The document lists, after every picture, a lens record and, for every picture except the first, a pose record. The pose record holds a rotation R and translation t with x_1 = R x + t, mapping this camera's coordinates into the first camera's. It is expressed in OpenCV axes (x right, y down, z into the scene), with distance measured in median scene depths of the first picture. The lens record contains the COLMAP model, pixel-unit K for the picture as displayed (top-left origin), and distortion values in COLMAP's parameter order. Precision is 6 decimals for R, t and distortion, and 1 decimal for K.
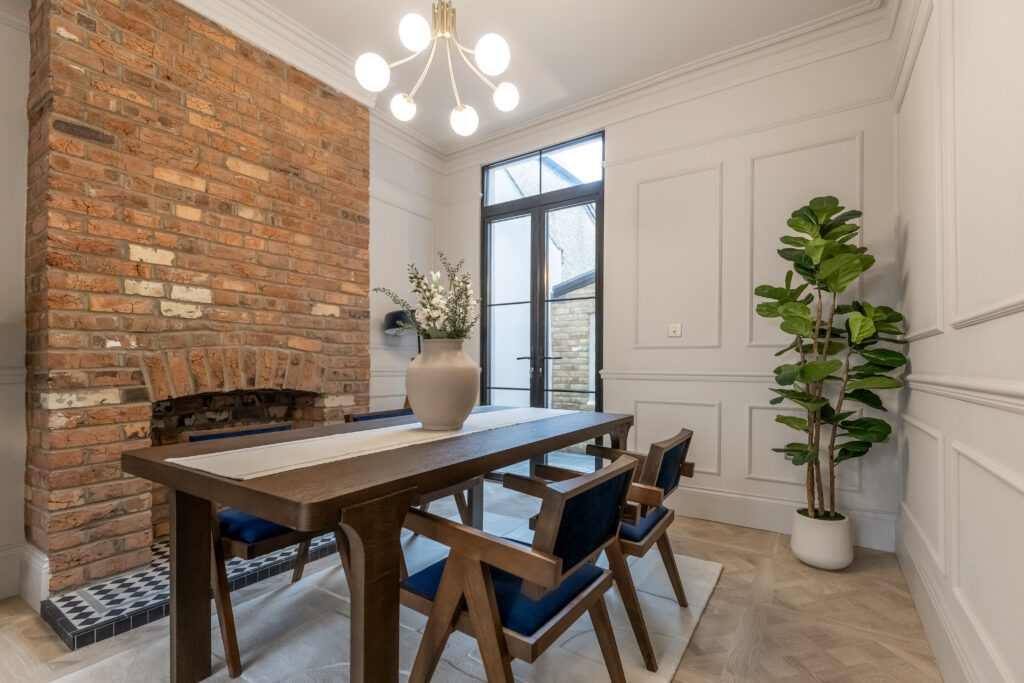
lens RADIAL K [[464.9, 0, 510.8], [0, 464.9, 367.1], [0, 0, 1]] dist [-0.000433, -0.000061]
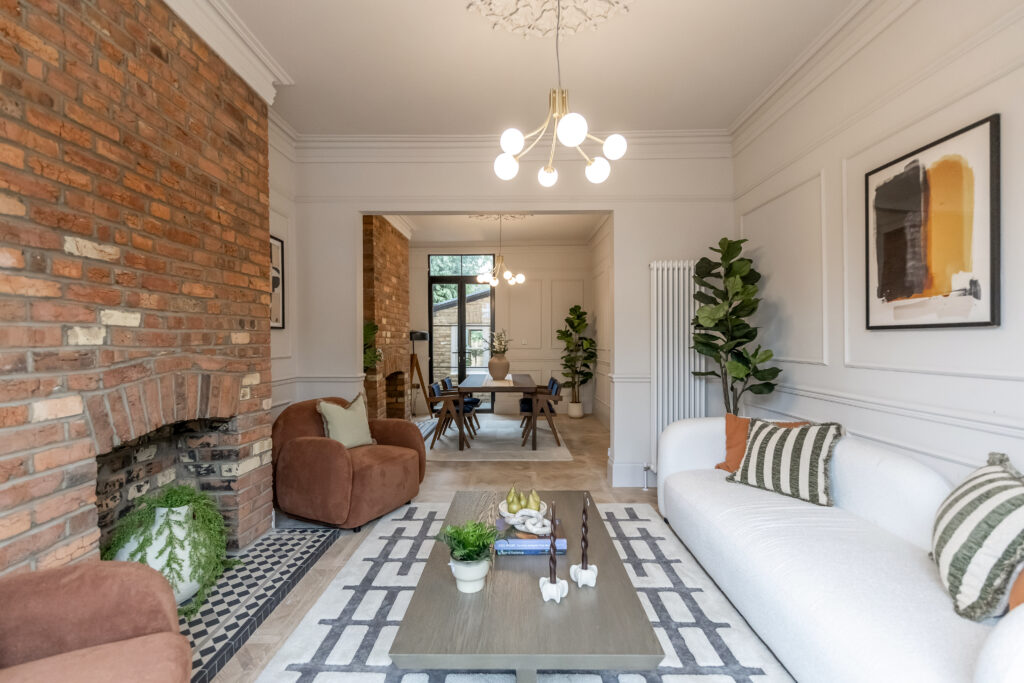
lens RADIAL K [[442.9, 0, 512.0], [0, 442.9, 341.5], [0, 0, 1]] dist [0.000900, -0.000003]
pose [[0.829649, -0.007161, 0.558239, -1.323358], [0.007510, 0.999970, 0.001666, -0.106734], [-0.558235, 0.002810, 0.829678, -1.218276]]
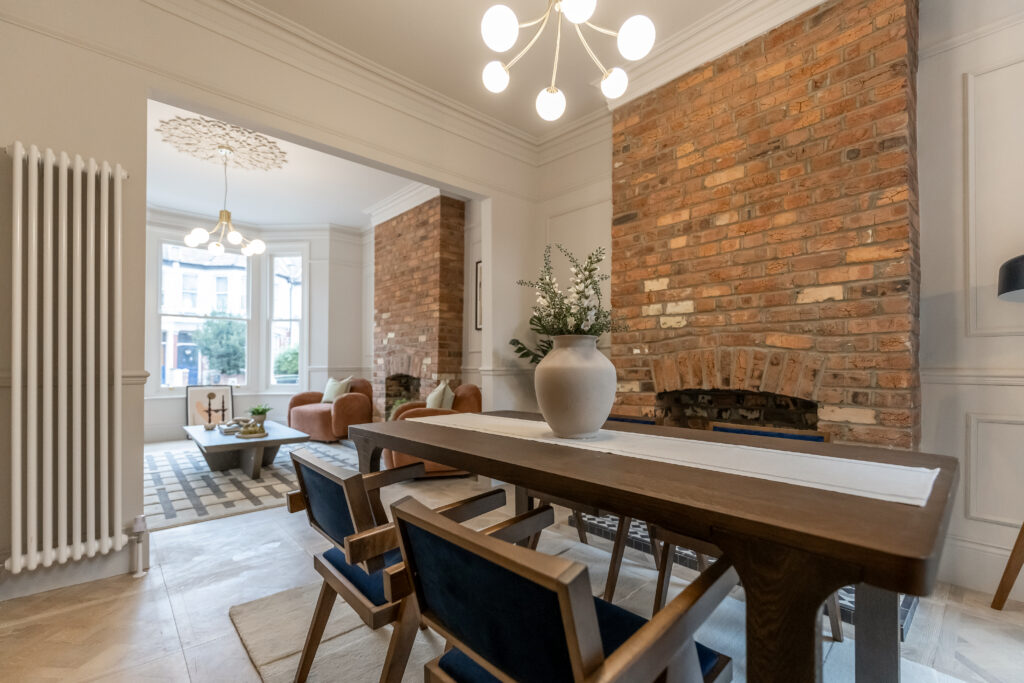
lens RADIAL K [[447.3, 0, 511.6], [0, 447.3, 364.2], [0, 0, 1]] dist [0.000074, -0.000019]
pose [[-0.235311, -0.005572, -0.971904, 0.508974], [-0.005047, 0.999977, -0.004511, -0.000300], [0.971907, 0.003844, -0.235334, 0.766190]]
